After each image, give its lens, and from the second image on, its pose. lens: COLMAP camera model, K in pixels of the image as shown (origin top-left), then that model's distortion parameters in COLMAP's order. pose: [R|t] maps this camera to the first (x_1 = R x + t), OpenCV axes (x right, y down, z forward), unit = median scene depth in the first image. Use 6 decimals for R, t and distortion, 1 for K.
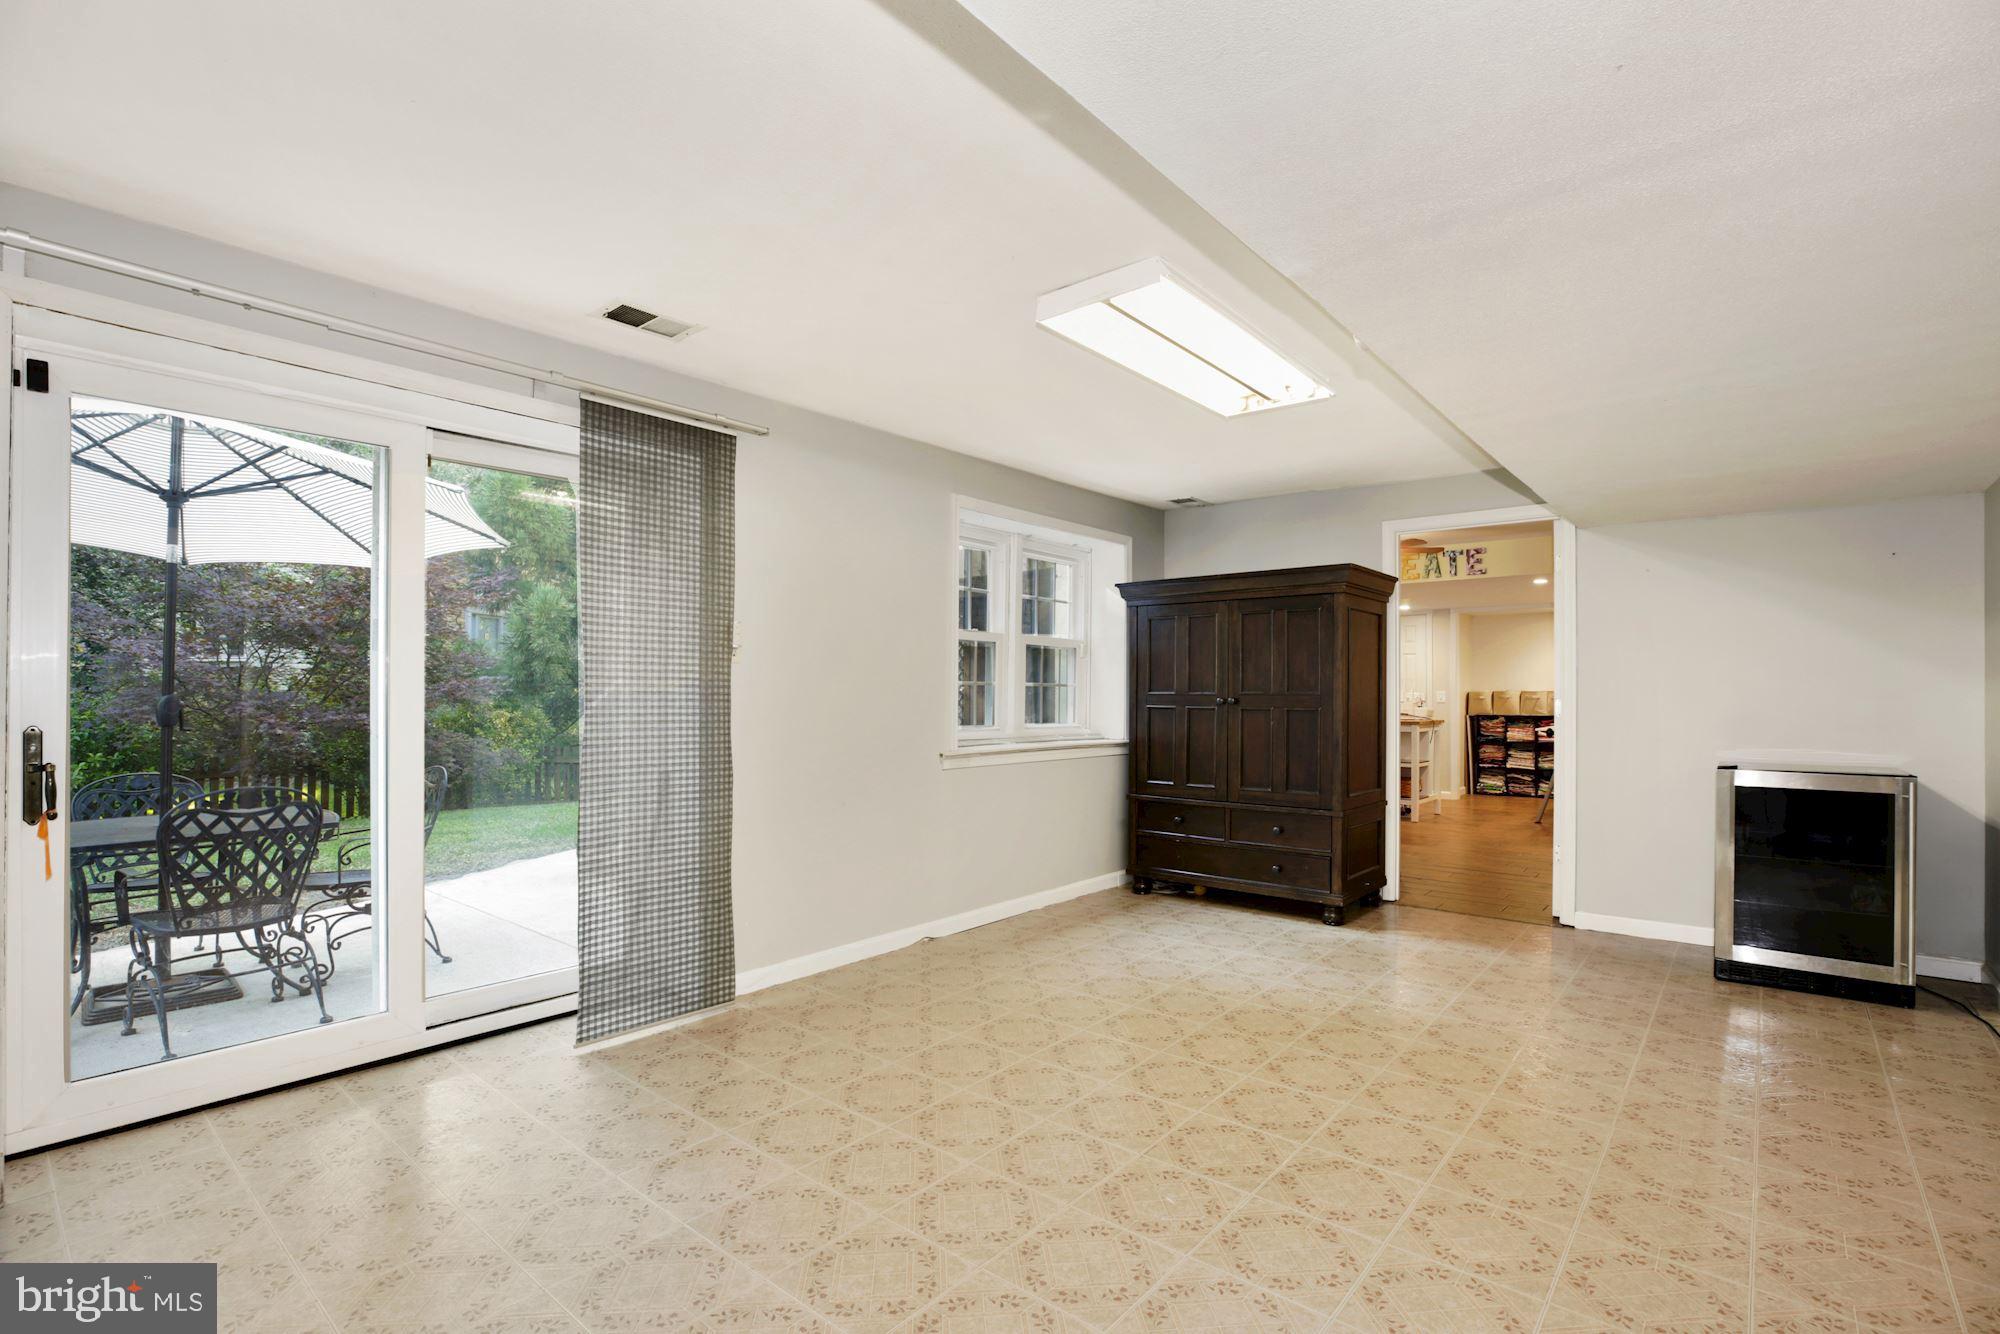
lens RADIAL K [[919.4, 0, 999.0], [0, 919.4, 680.0], [0, 0, 1]] dist [-0.006208, 0.001422]
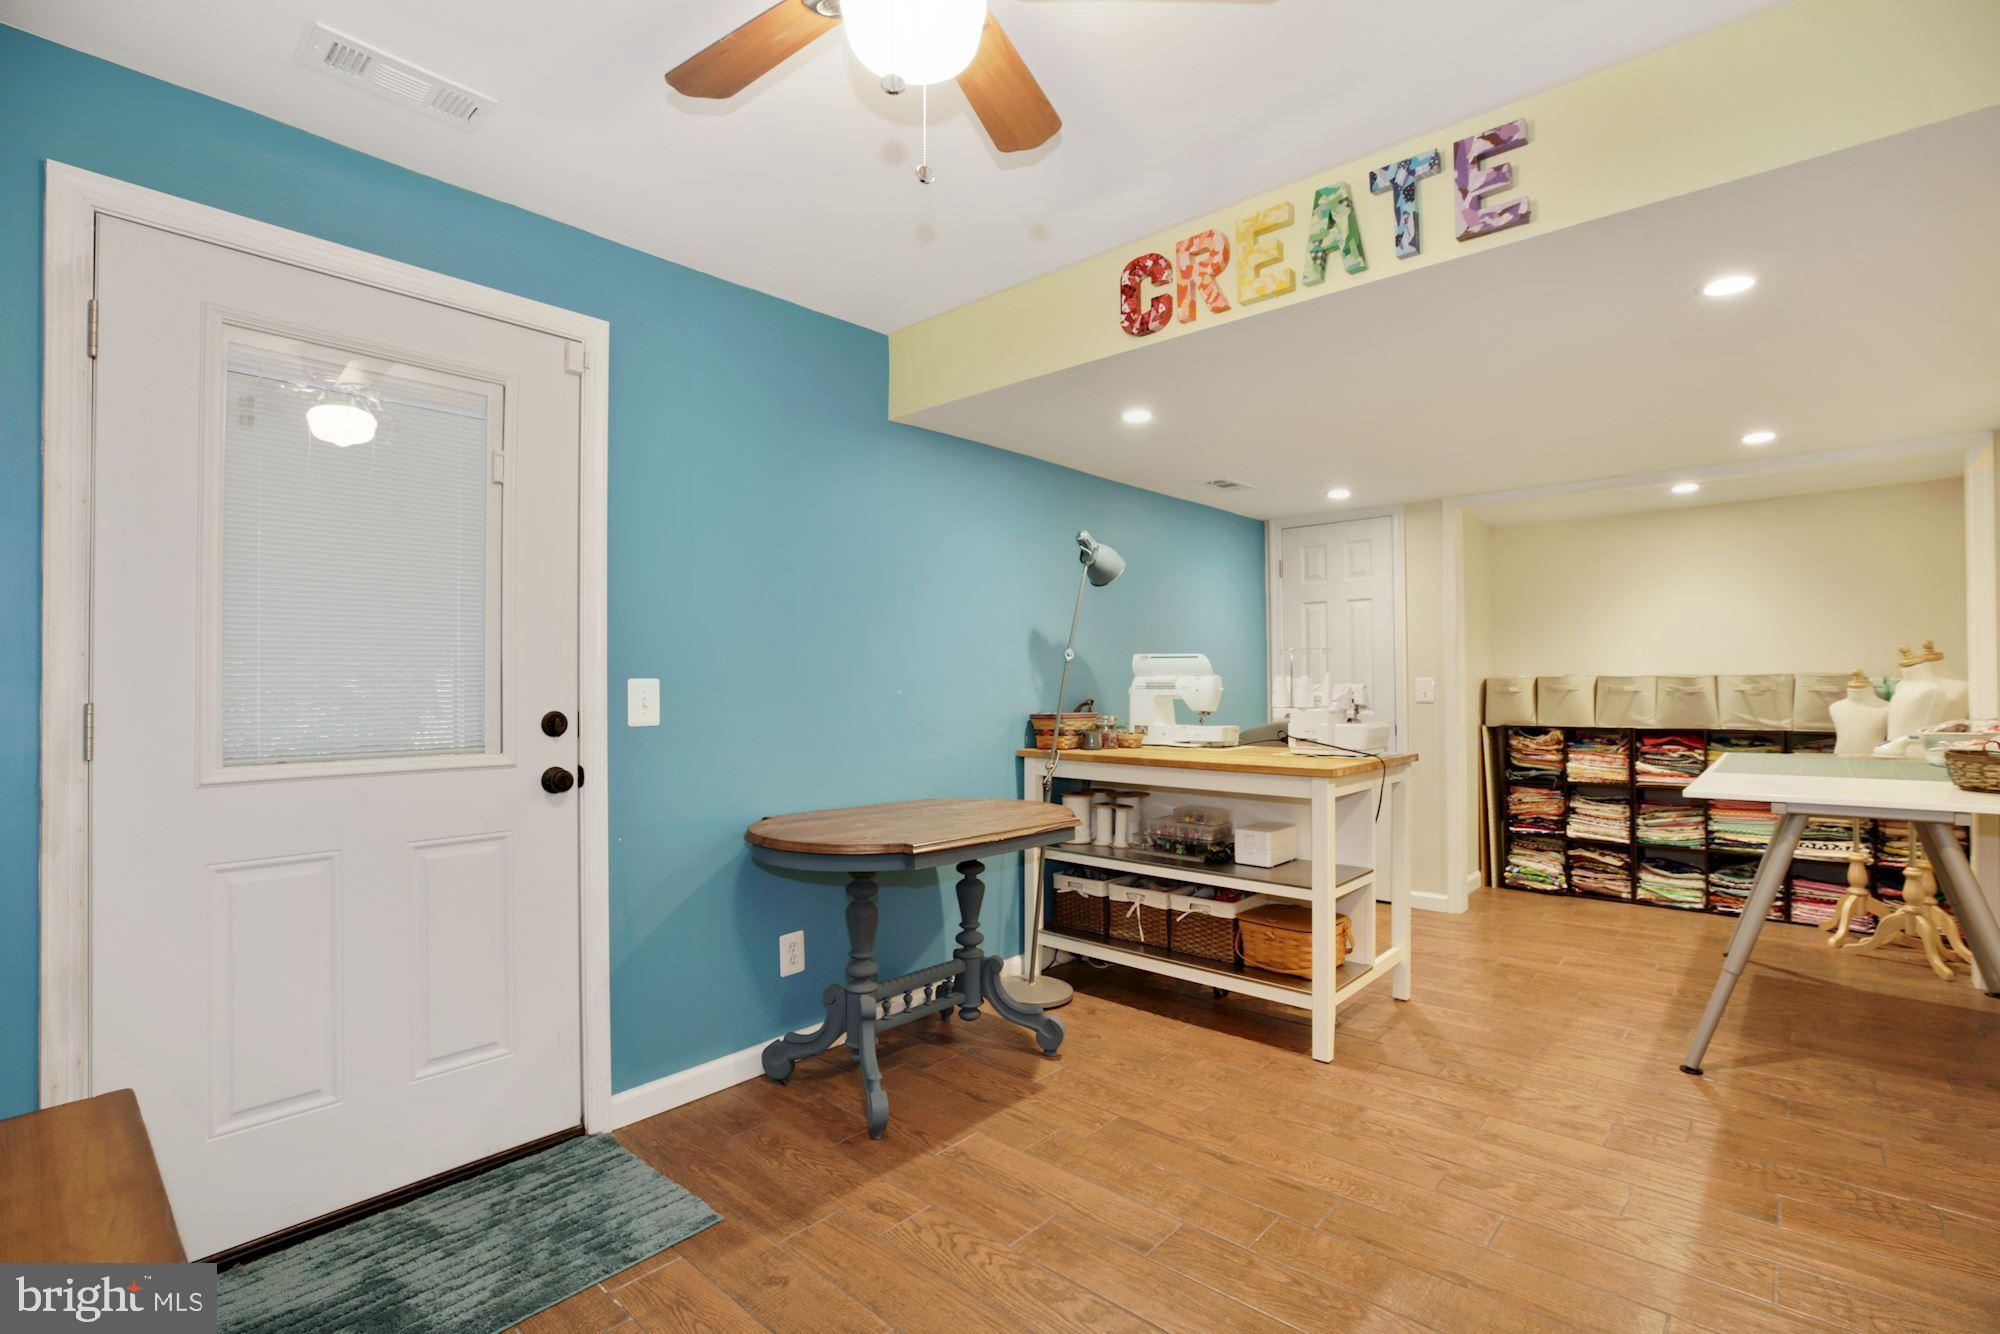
lens RADIAL K [[919.4, 0, 999.5], [0, 919.4, 665.5], [0, 0, 1]] dist [-0.006208, 0.001422]
pose [[0.999692, -0.008223, -0.023432, 0.269662], [0.008220, 0.999966, -0.000224, 0.004343], [0.023433, 0.000032, 0.999725, 0.515989]]
